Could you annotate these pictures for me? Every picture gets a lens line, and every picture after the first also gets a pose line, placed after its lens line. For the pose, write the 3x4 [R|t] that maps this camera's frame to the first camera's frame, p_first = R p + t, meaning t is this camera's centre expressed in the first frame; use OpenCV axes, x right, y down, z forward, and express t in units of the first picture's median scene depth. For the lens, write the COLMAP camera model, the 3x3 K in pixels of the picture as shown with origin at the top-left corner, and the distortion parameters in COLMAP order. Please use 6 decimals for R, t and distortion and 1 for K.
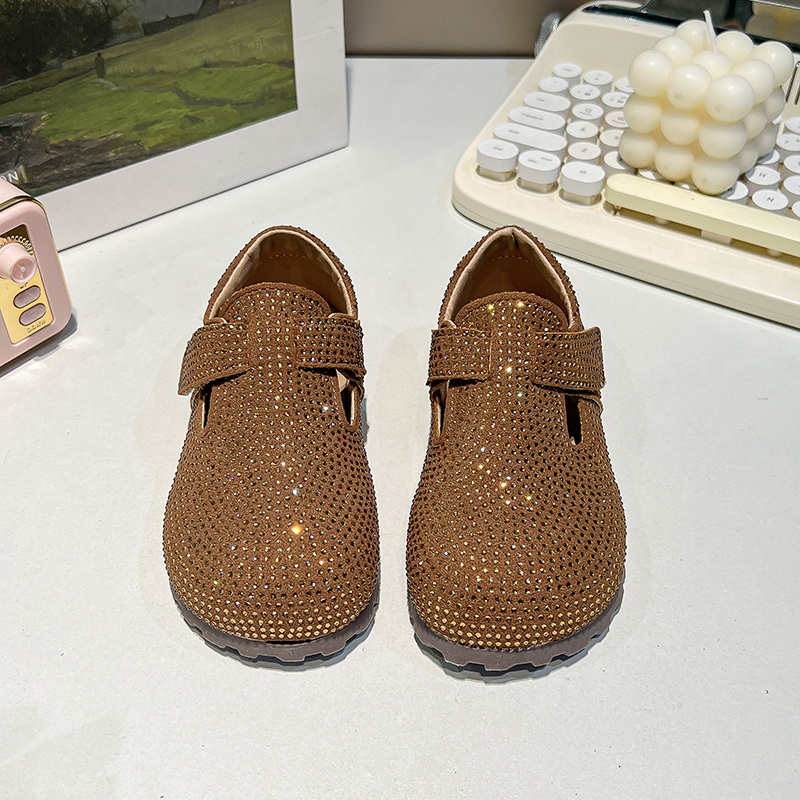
lens RADIAL K [[972.4, 0, 400.0], [0, 972.4, 400.0], [0, 0, 1]] dist [0.070873, -0.177383]
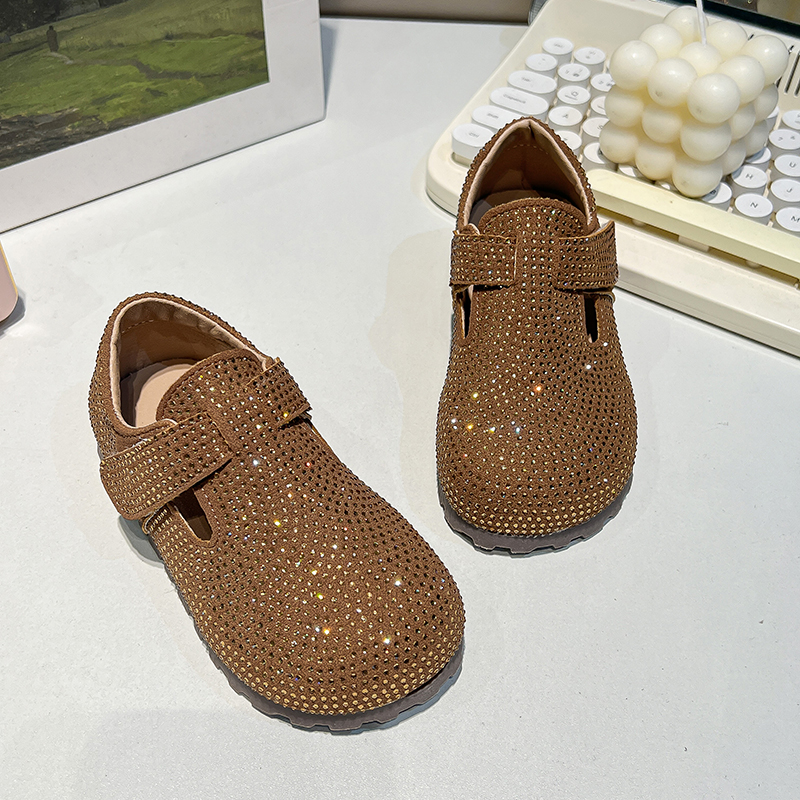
lens RADIAL K [[972.4, 0, 400.0], [0, 972.4, 400.0], [0, 0, 1]] dist [0.070873, -0.177383]
pose [[0.998660, 0.043408, -0.028171, 0.069043], [-0.041093, 0.996097, 0.078121, -0.074232], [0.031452, -0.076859, 0.996546, 0.031543]]
